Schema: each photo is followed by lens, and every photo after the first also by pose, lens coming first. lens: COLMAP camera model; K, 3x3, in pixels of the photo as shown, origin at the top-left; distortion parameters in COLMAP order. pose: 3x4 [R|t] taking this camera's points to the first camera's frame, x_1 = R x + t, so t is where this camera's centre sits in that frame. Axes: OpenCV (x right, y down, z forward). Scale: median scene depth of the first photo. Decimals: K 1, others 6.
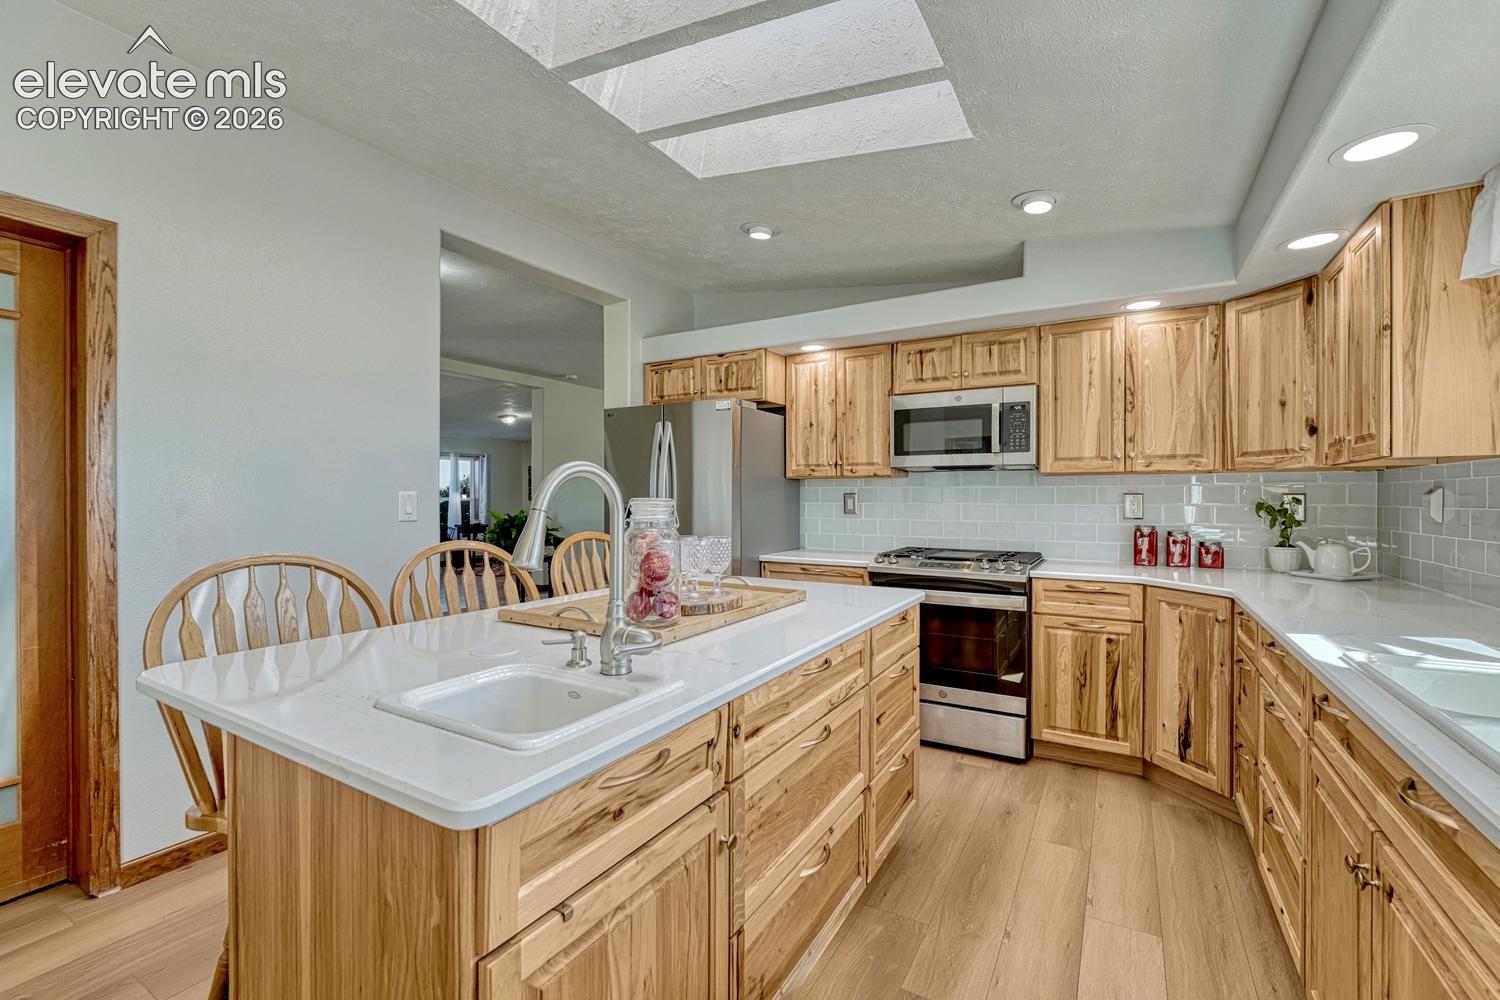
lens RADIAL K [[635.7, 0, 750.7], [0, 635.7, 495.2], [0, 0, 1]] dist [-0.014868, -0.000589]
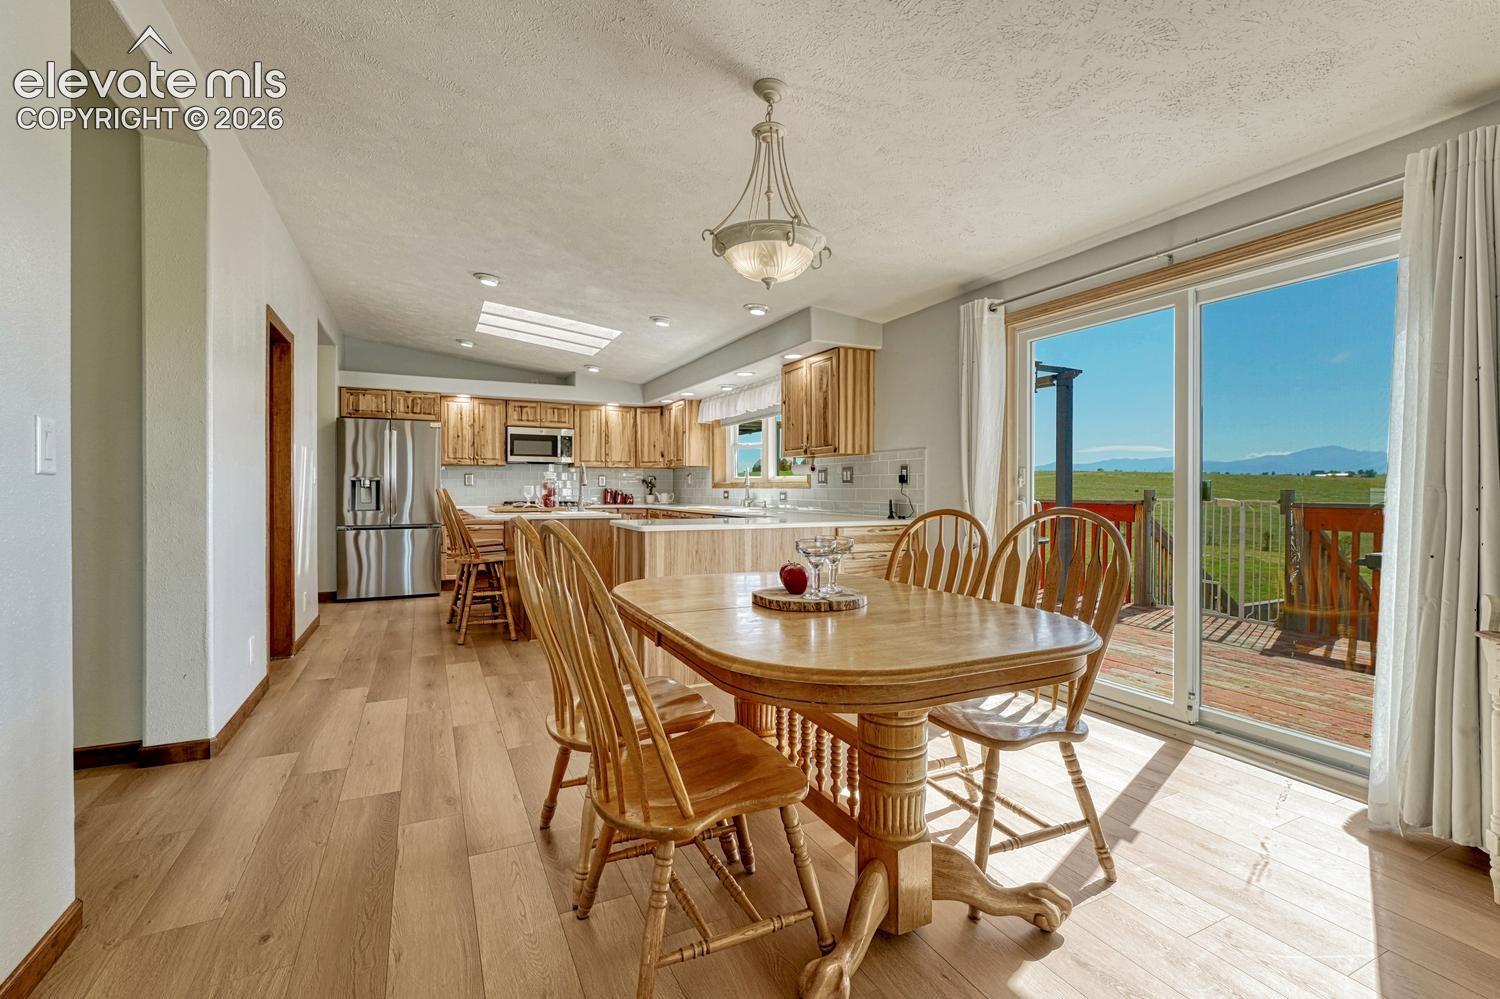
lens RADIAL K [[670.5, 0, 748.5], [0, 670.5, 498.1], [0, 0, 1]] dist [-0.000463, -0.000020]
pose [[0.557682, -0.007906, 0.830017, -1.272794], [0.001772, 0.999964, 0.008334, 0.064752], [-0.830052, -0.003177, 0.557676, -0.949751]]
